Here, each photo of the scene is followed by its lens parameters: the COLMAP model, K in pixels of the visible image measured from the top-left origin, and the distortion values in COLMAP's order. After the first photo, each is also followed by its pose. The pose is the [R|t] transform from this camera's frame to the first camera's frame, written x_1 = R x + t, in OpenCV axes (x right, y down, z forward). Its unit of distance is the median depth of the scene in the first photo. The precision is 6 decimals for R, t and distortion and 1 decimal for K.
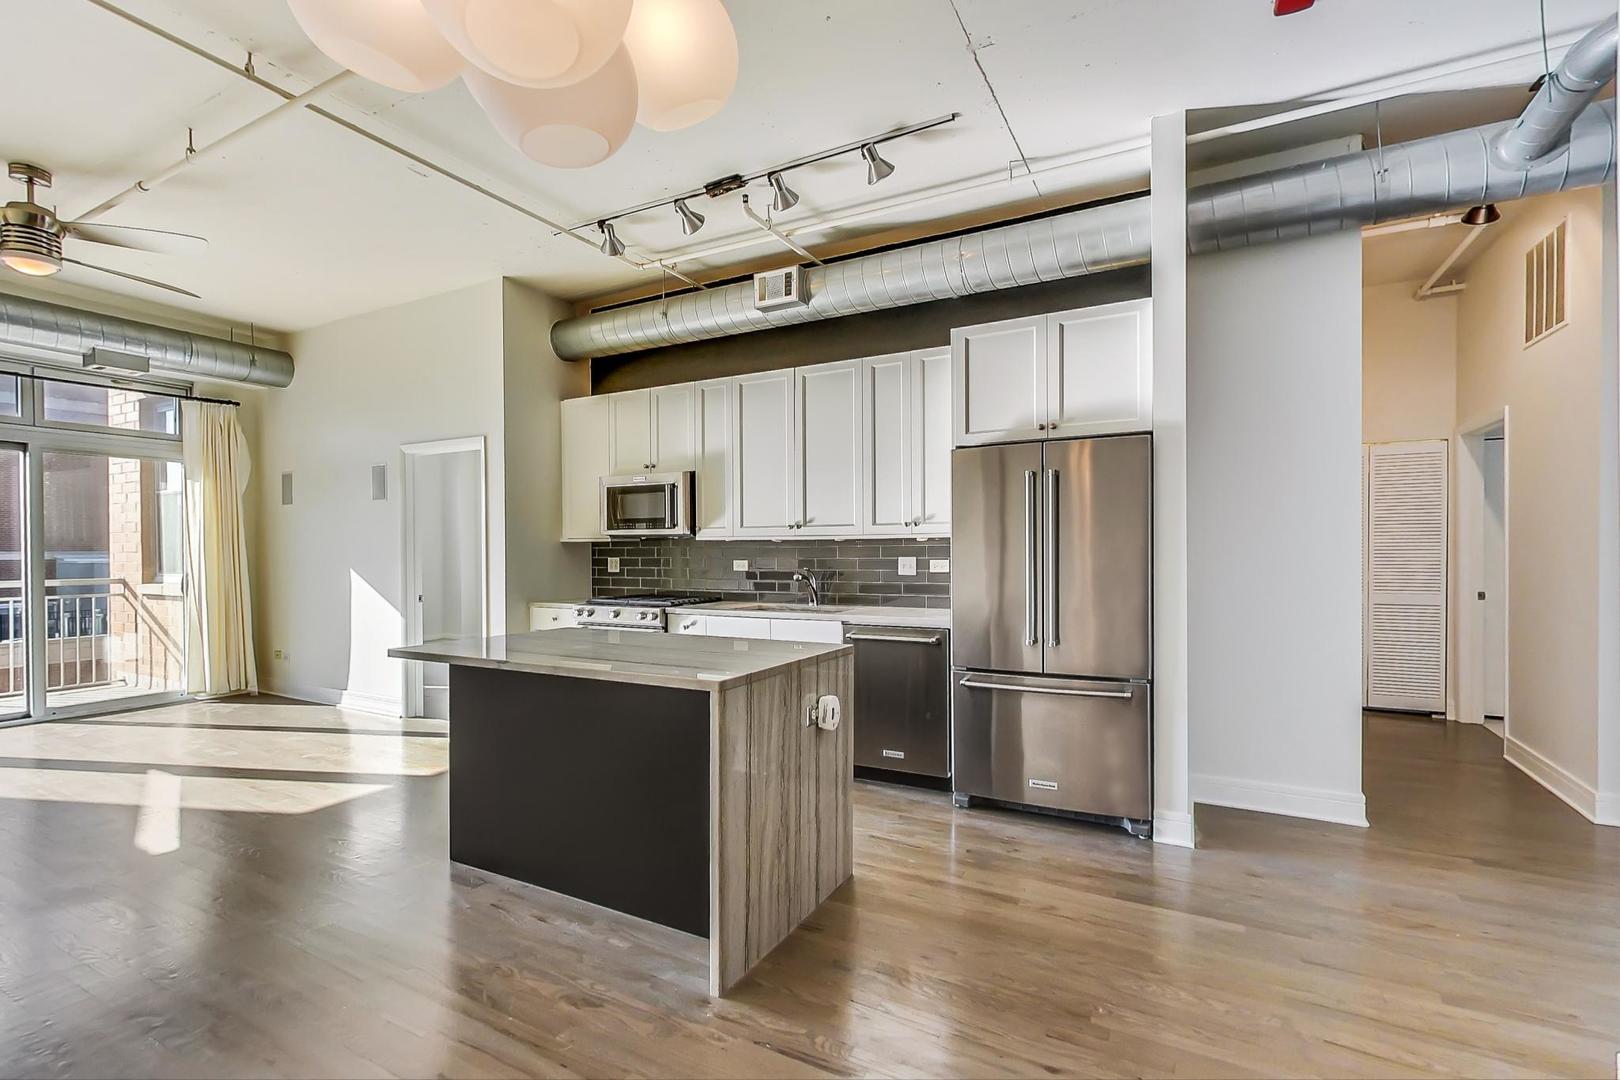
lens RADIAL K [[723.2, 0, 815.1], [0, 723.2, 563.3], [0, 0, 1]] dist [0.001329, -0.000453]
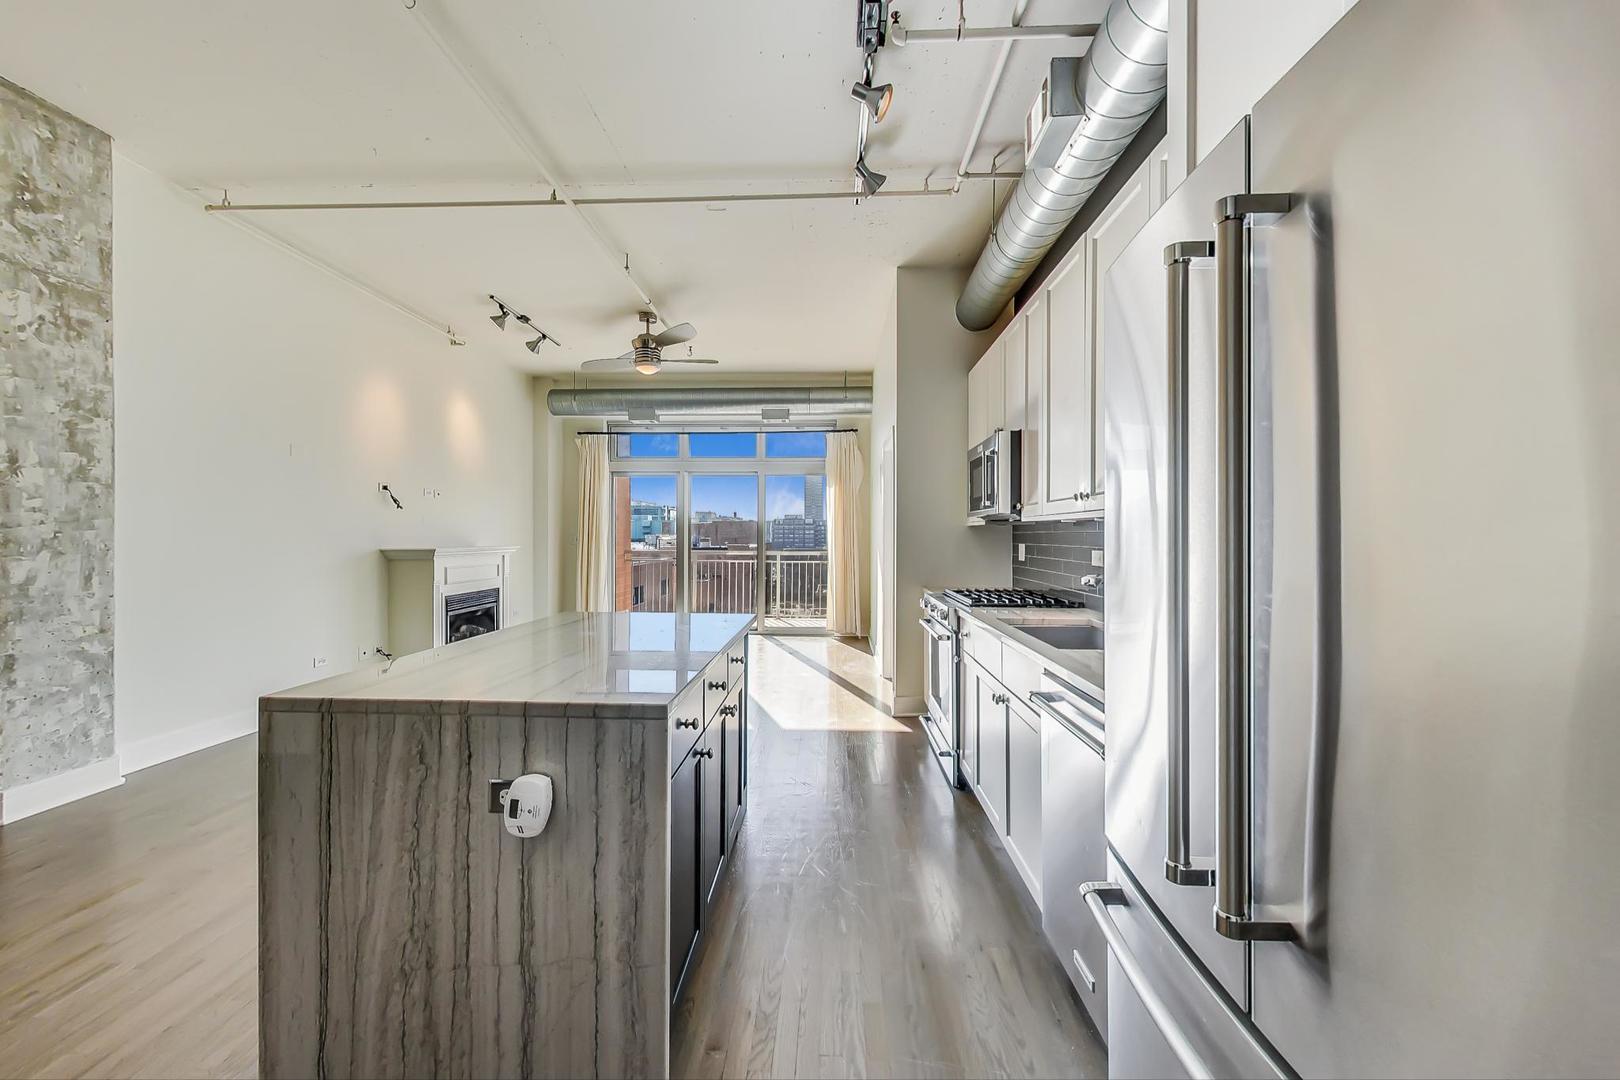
lens RADIAL K [[609.5, 0, 815.4], [0, 609.5, 539.3], [0, 0, 1]] dist [0.000990, -0.000178]
pose [[0.439505, 0.011449, -0.898167, 0.334610], [-0.023450, 0.999724, 0.001268, -0.010501], [0.897934, 0.020505, 0.439653, 0.577679]]
